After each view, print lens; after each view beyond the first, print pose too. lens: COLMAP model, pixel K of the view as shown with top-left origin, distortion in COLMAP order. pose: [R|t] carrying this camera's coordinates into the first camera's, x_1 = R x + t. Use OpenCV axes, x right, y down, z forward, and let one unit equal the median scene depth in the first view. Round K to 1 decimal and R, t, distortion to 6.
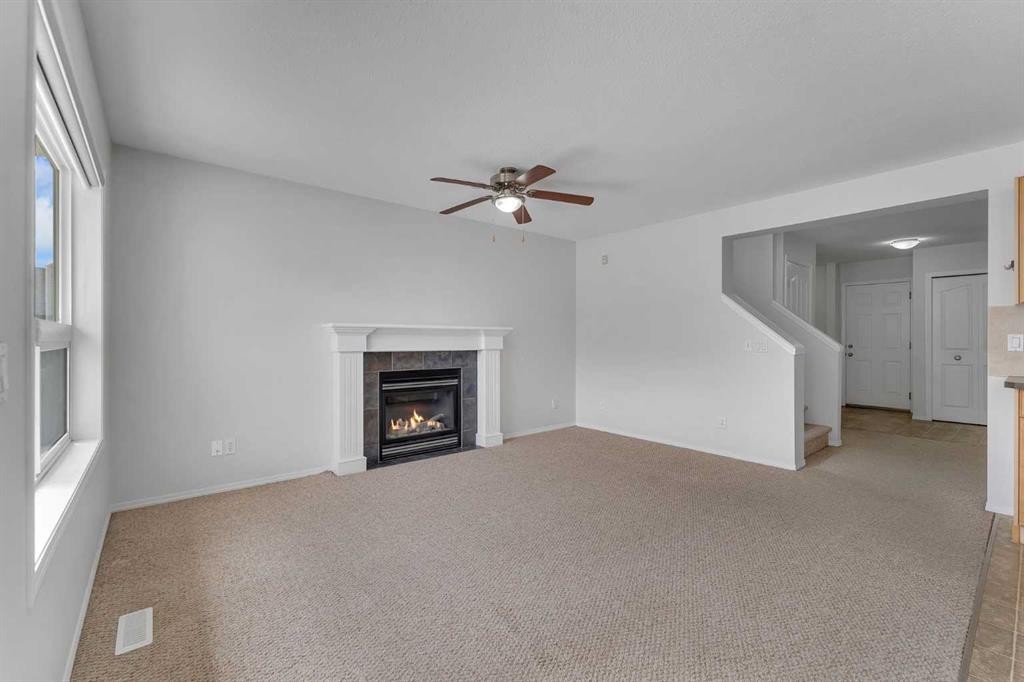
lens RADIAL K [[432.9, 0, 503.9], [0, 432.9, 339.9], [0, 0, 1]] dist [-0.001723, 0.000658]
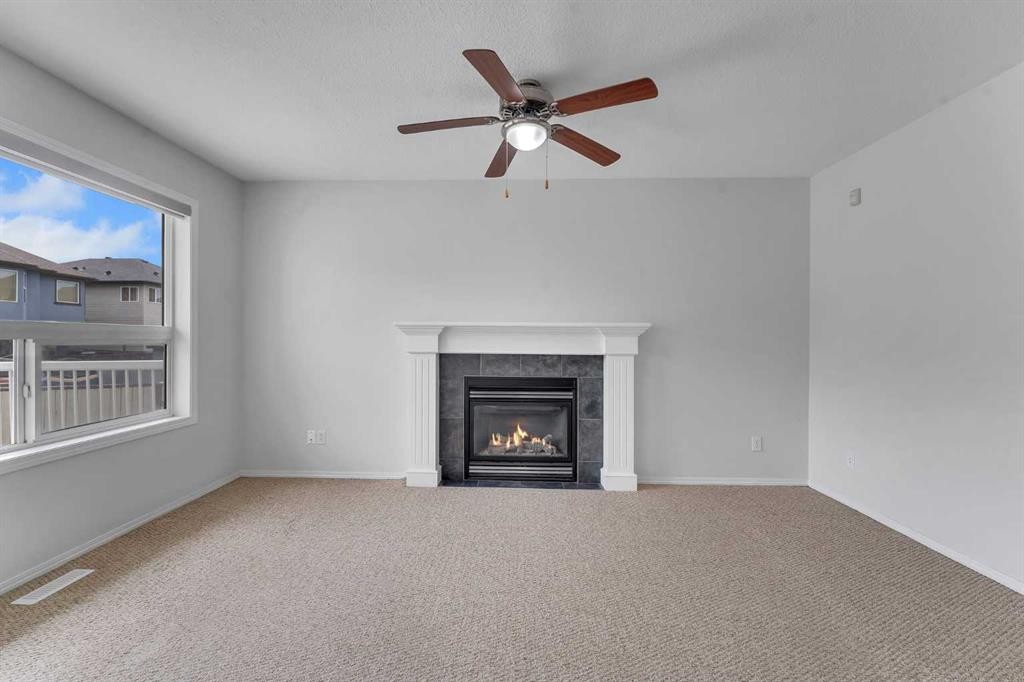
lens RADIAL K [[432.9, 0, 505.0], [0, 432.9, 337.7], [0, 0, 1]] dist [-0.001723, 0.000658]
pose [[0.750061, -0.002168, -0.661365, 0.325614], [-0.005688, 0.999936, -0.009730, 0.002765], [0.661344, 0.011060, 0.750001, 0.362720]]
